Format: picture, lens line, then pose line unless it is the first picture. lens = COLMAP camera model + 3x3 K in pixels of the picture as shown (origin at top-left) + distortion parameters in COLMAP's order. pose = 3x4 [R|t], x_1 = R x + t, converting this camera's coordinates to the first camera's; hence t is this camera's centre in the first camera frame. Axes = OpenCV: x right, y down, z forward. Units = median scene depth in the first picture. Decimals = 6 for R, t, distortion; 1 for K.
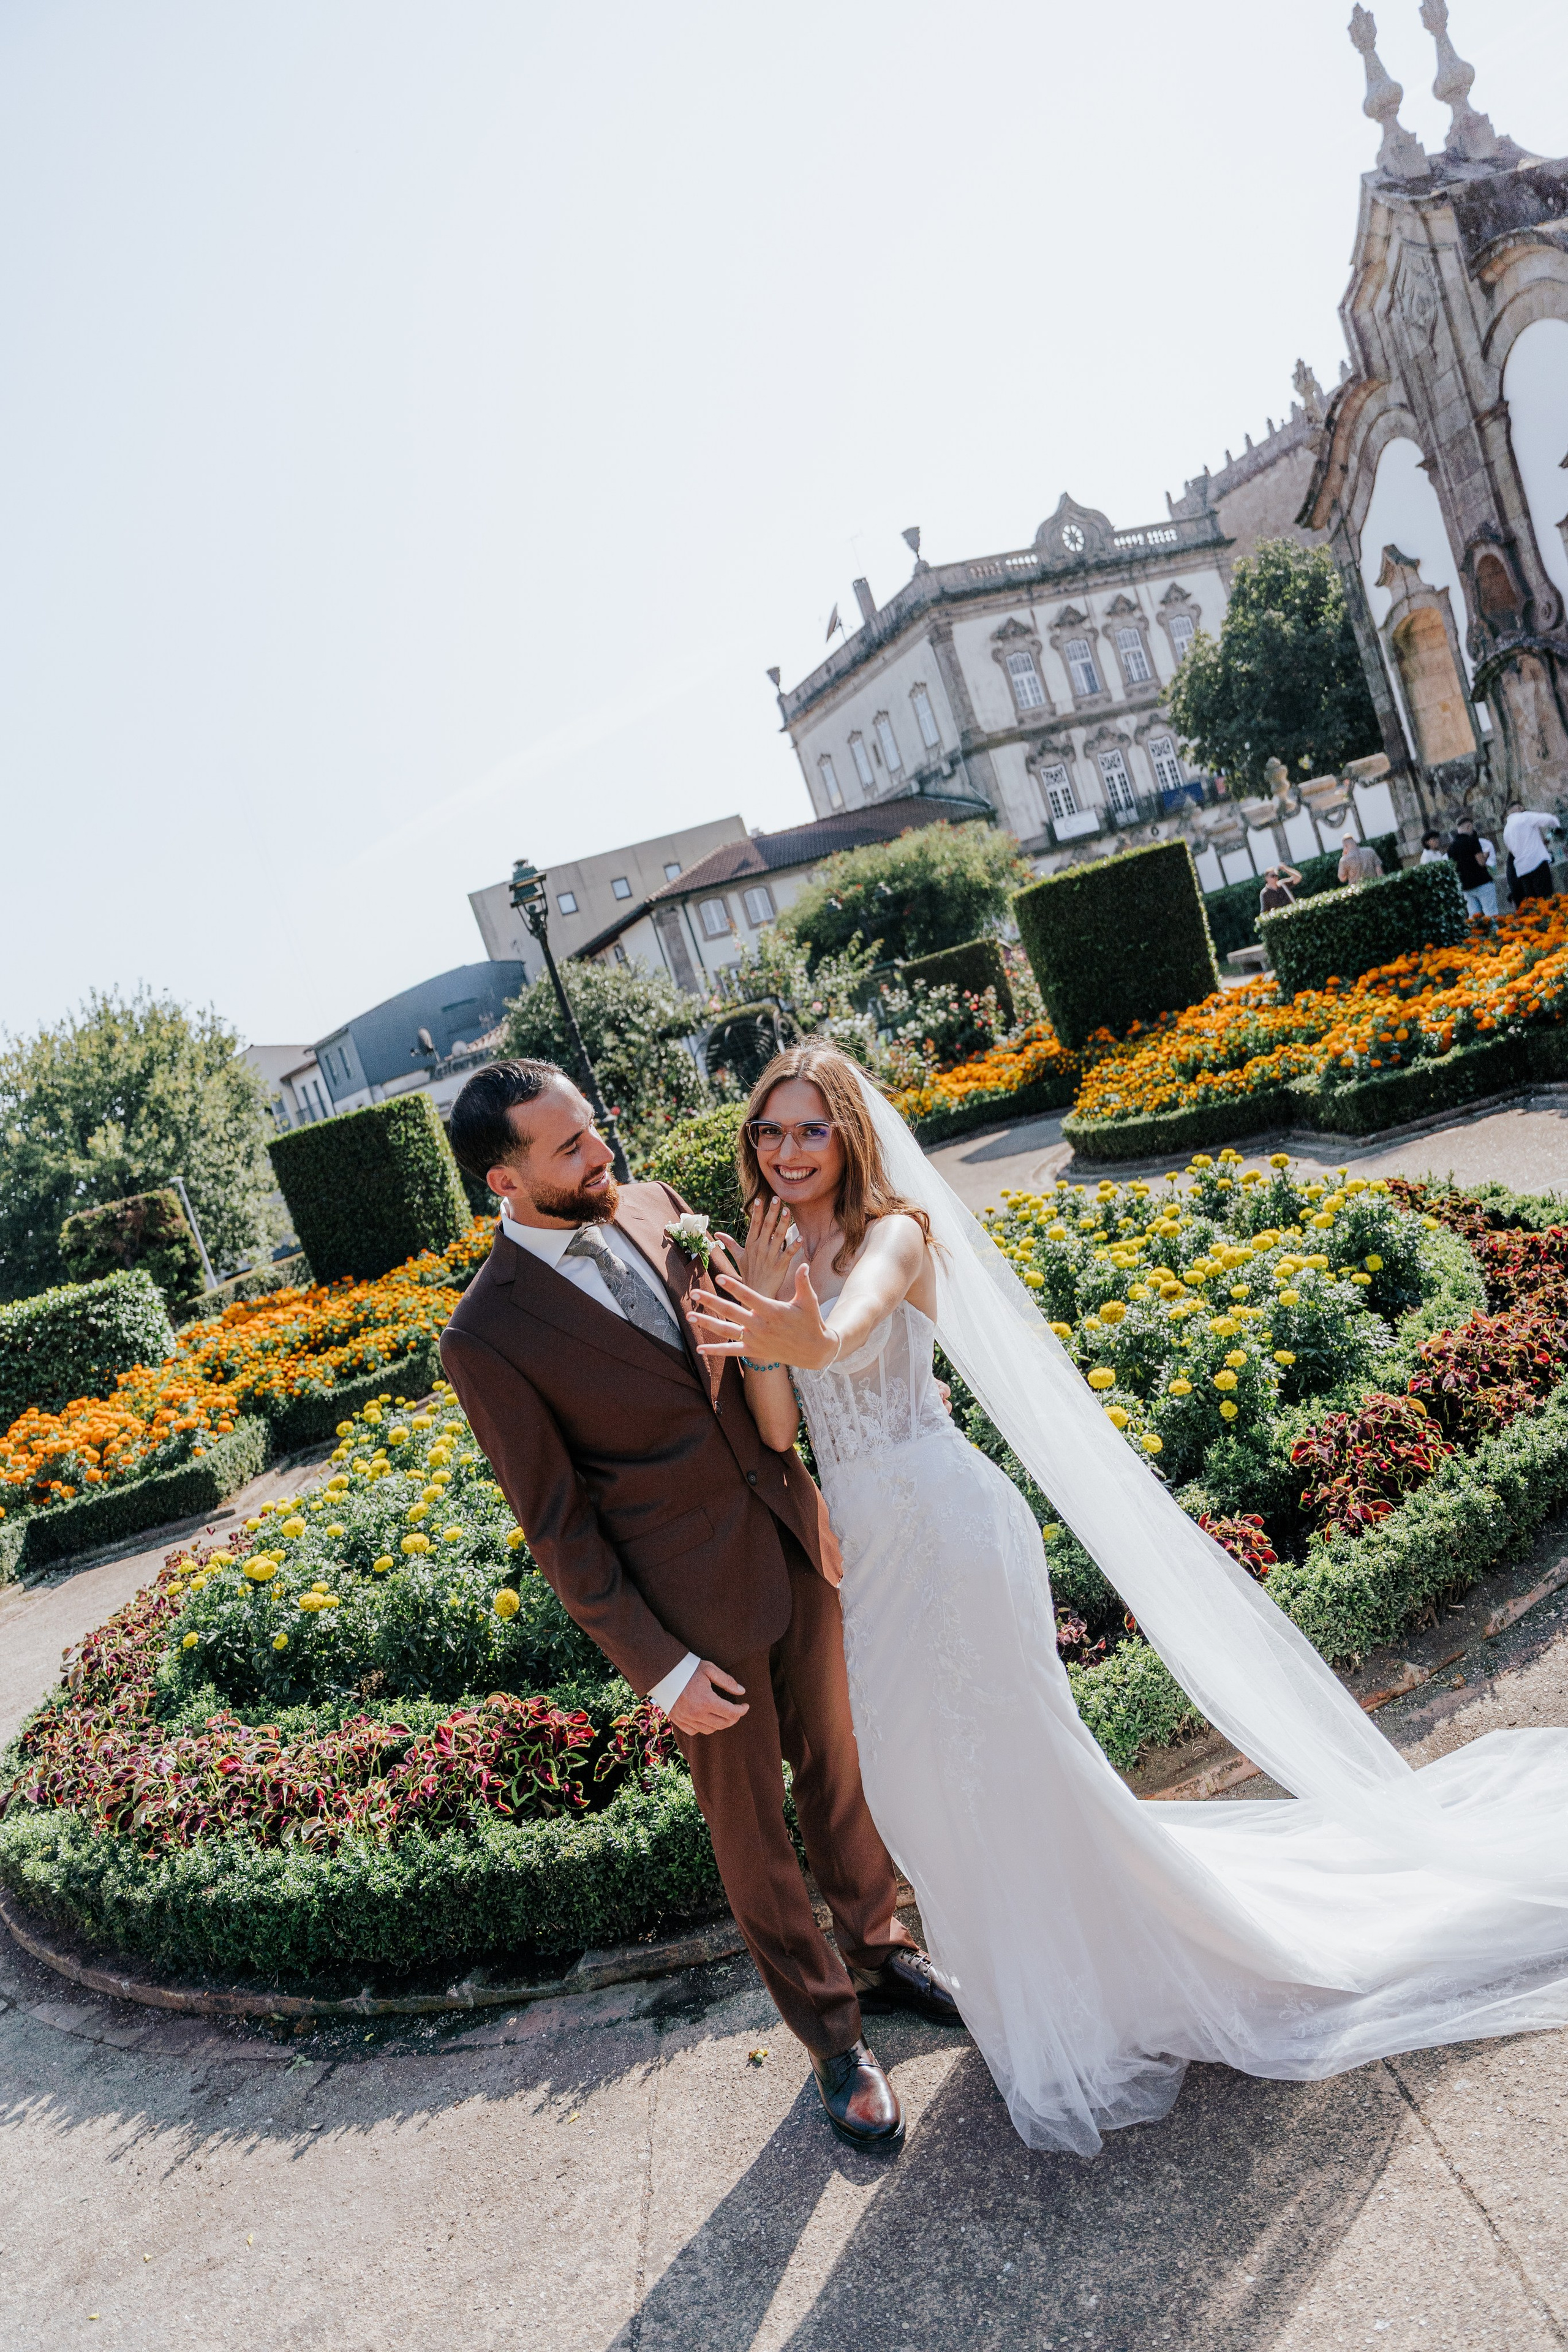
lens RADIAL K [[1550.7, 0, 784.0], [0, 1550.7, 1176.0], [0, 0, 1]] dist [-0.002307, -0.013212]
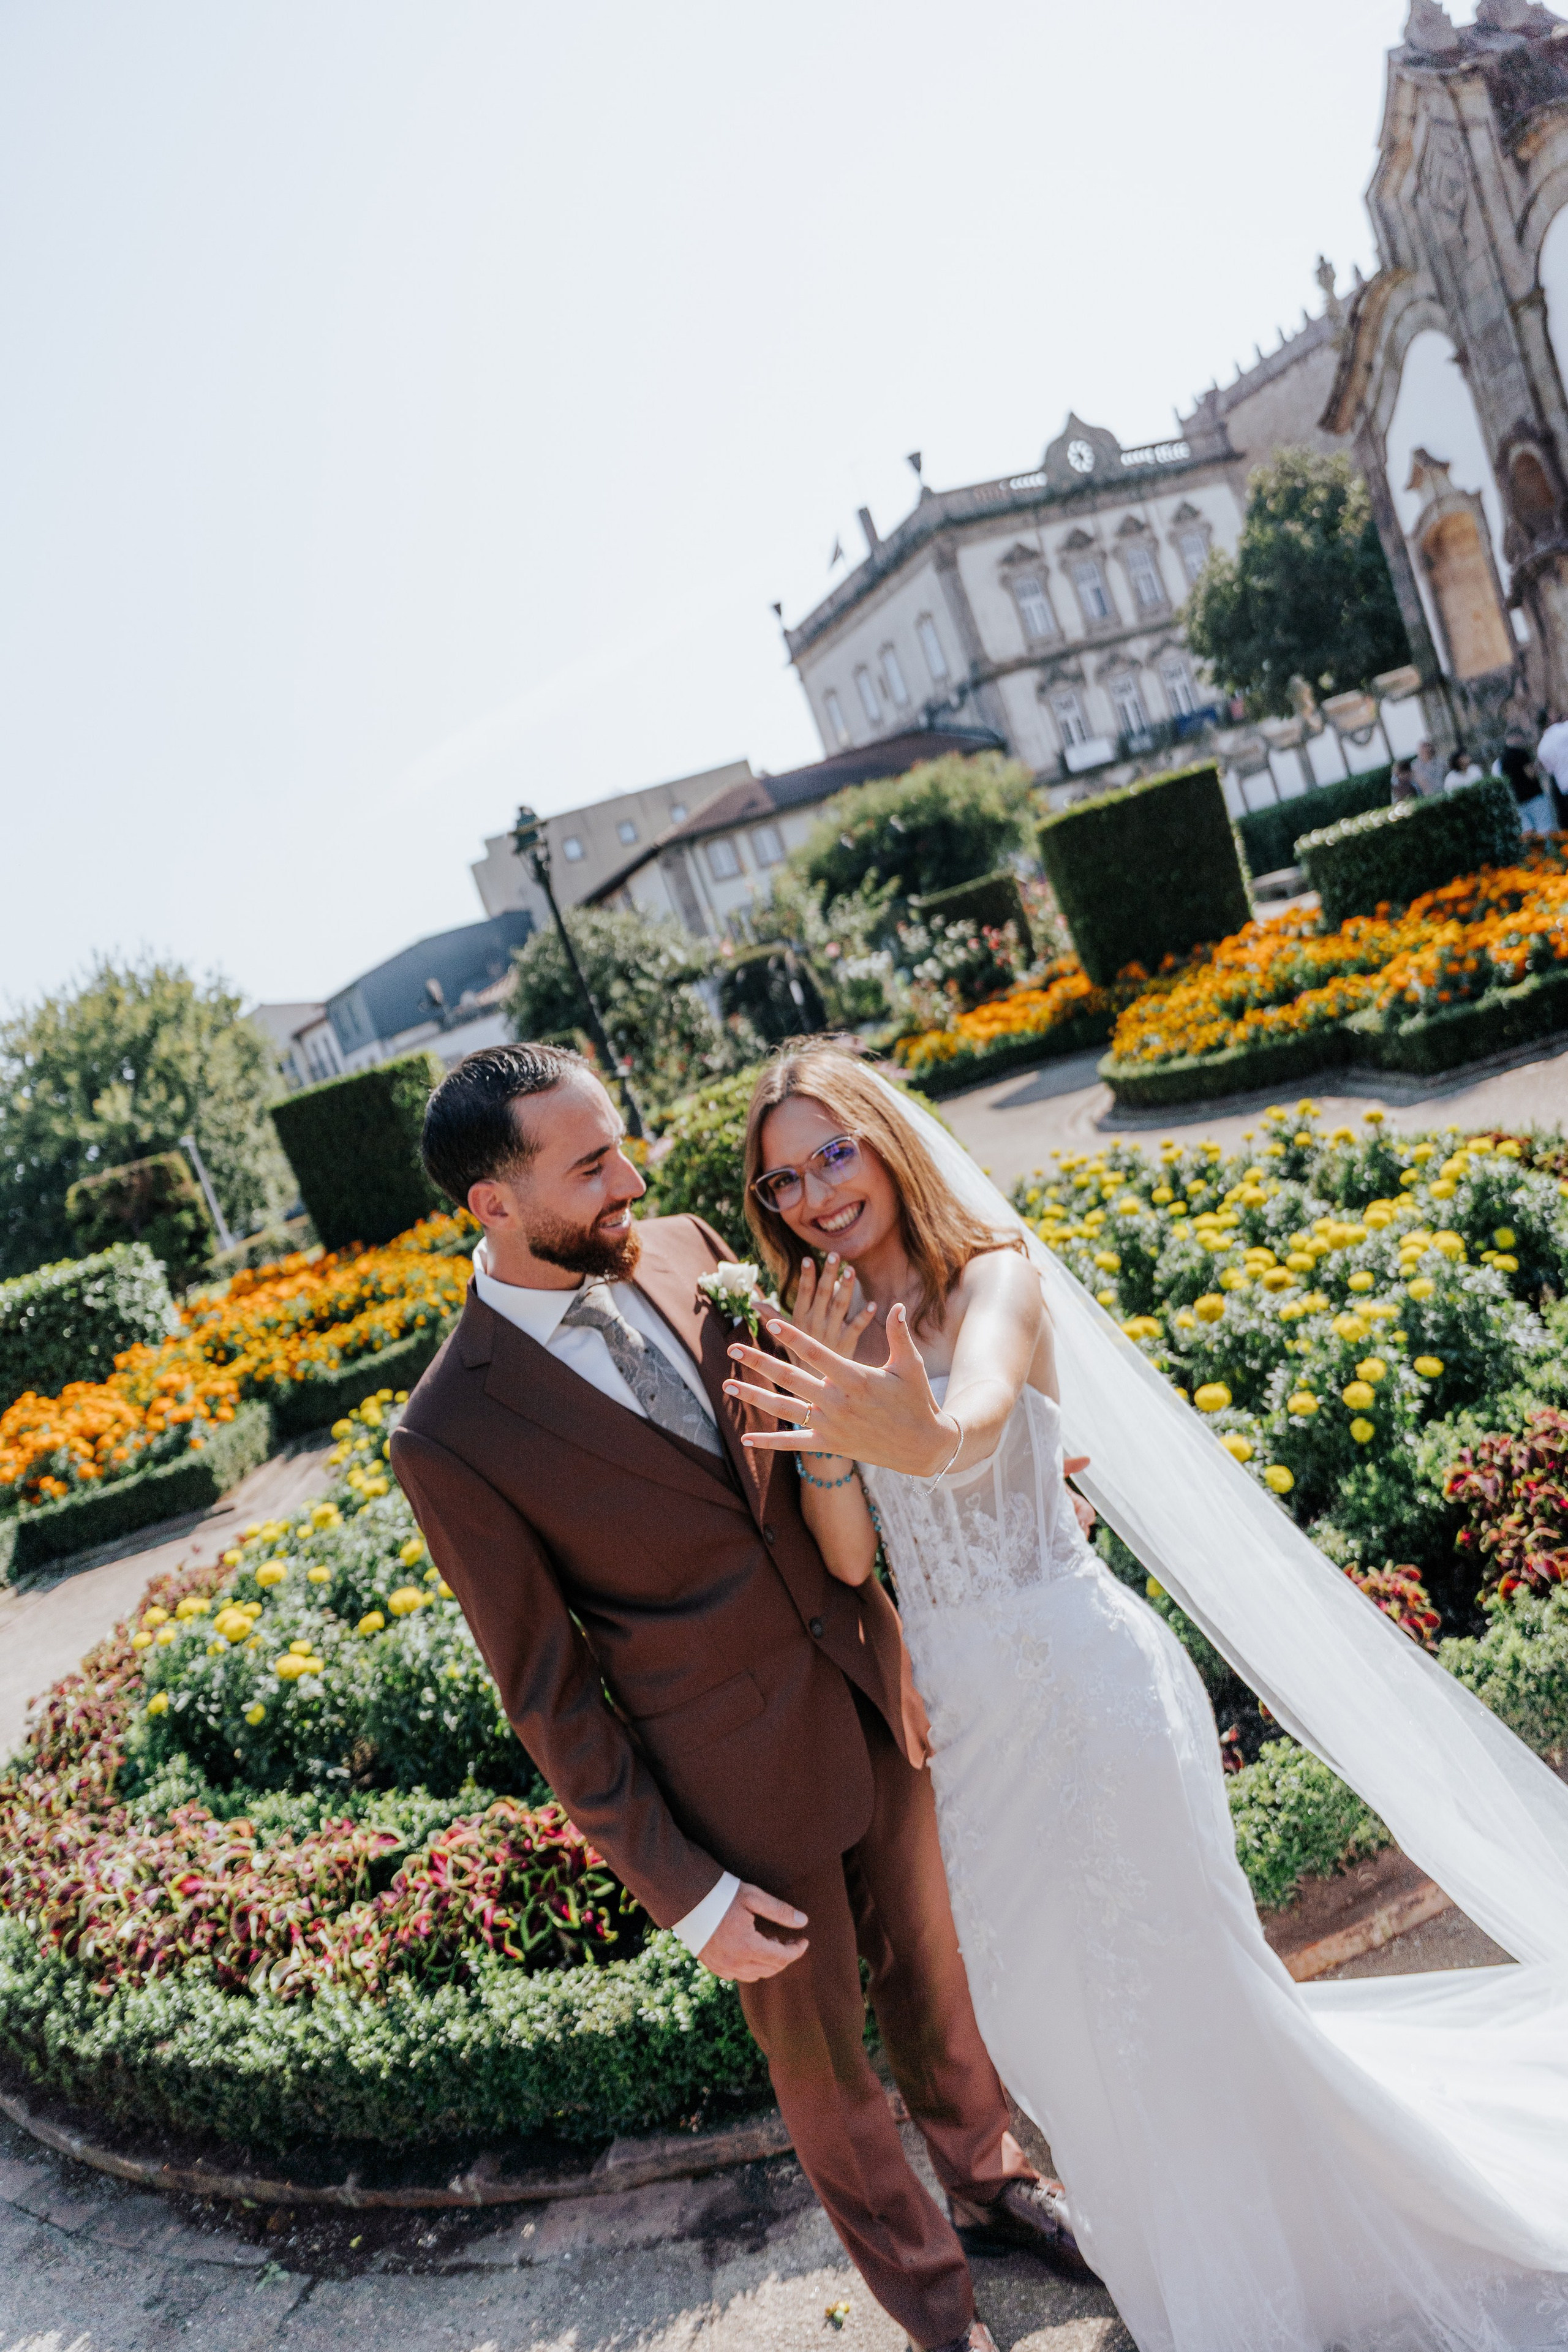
lens RADIAL K [[1545.8, 0, 784.3], [0, 1545.8, 1170.2], [0, 0, 1]] dist [0.000355, -0.014042]
pose [[0.999602, -0.026326, -0.010182, -0.006030], [0.026662, 0.999051, 0.034429, -0.011594], [0.009266, -0.034687, 0.999355, 0.070175]]
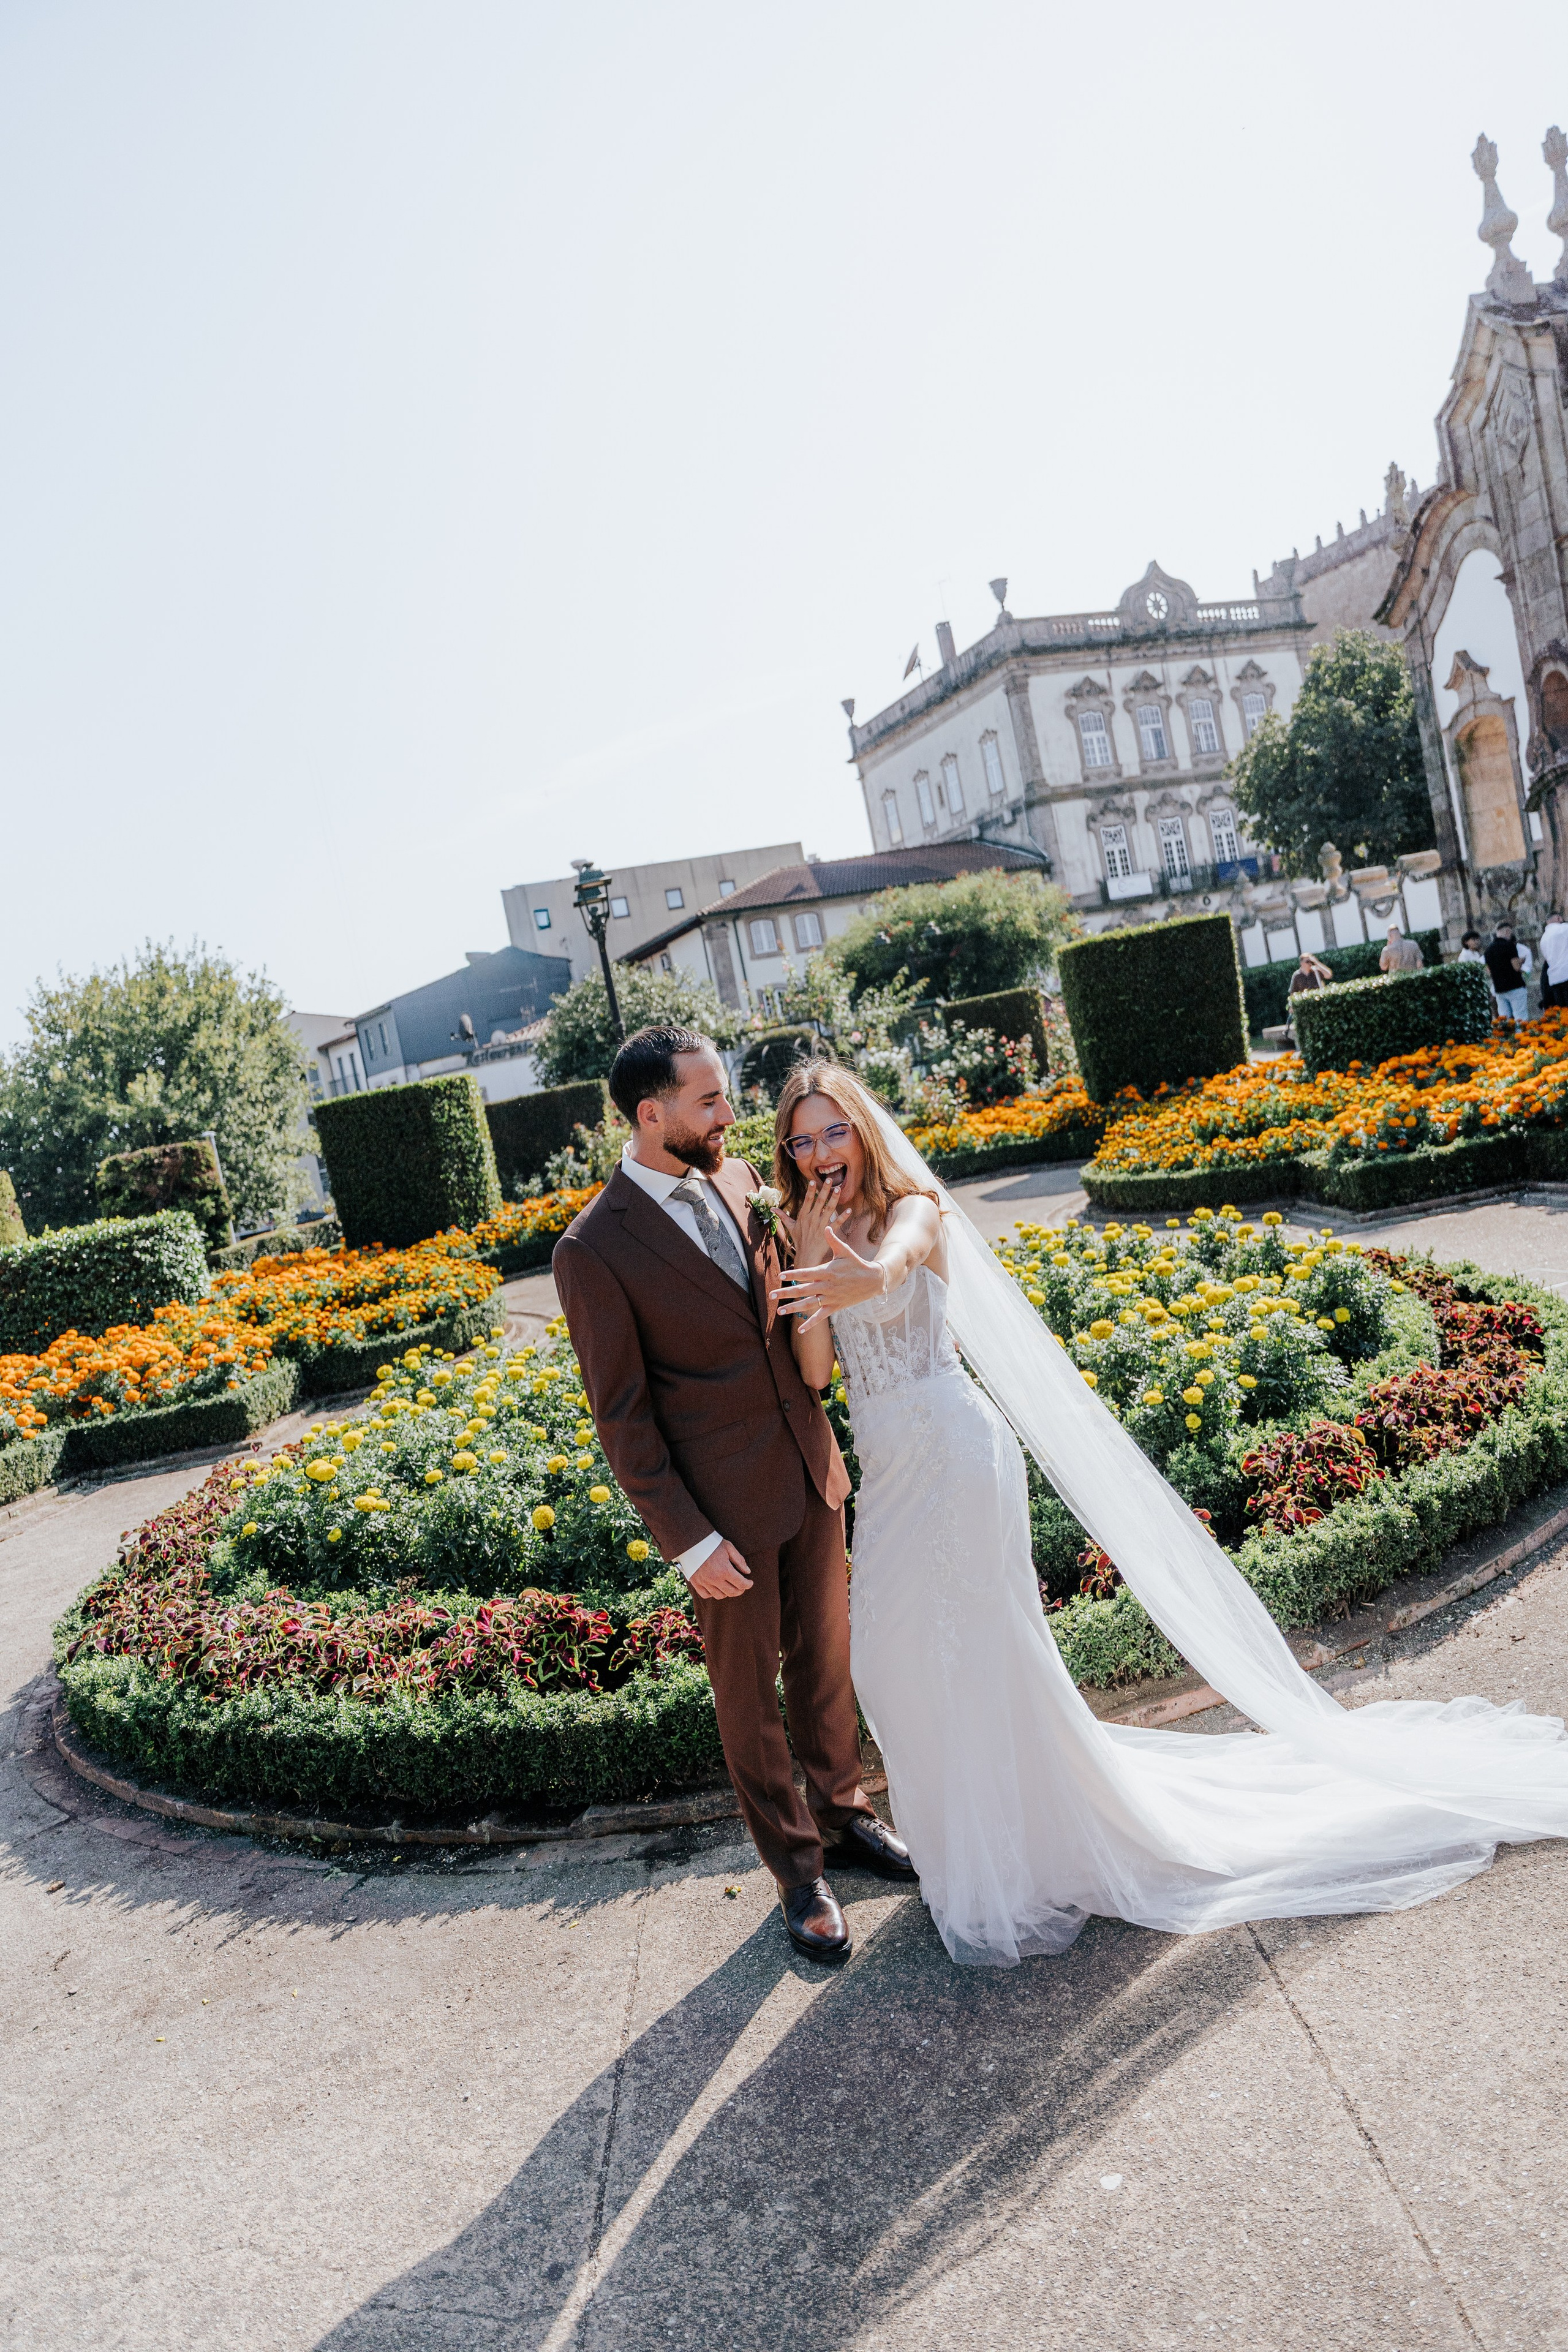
lens RADIAL K [[1558.1, 0, 784.7], [0, 1558.1, 1168.2], [0, 0, 1]] dist [-0.010299, -0.004520]
pose [[0.993555, 0.112676, -0.012323, -0.007386], [-0.112909, 0.993400, -0.020190, 0.009954], [0.009967, 0.021451, 0.999720, -0.062379]]
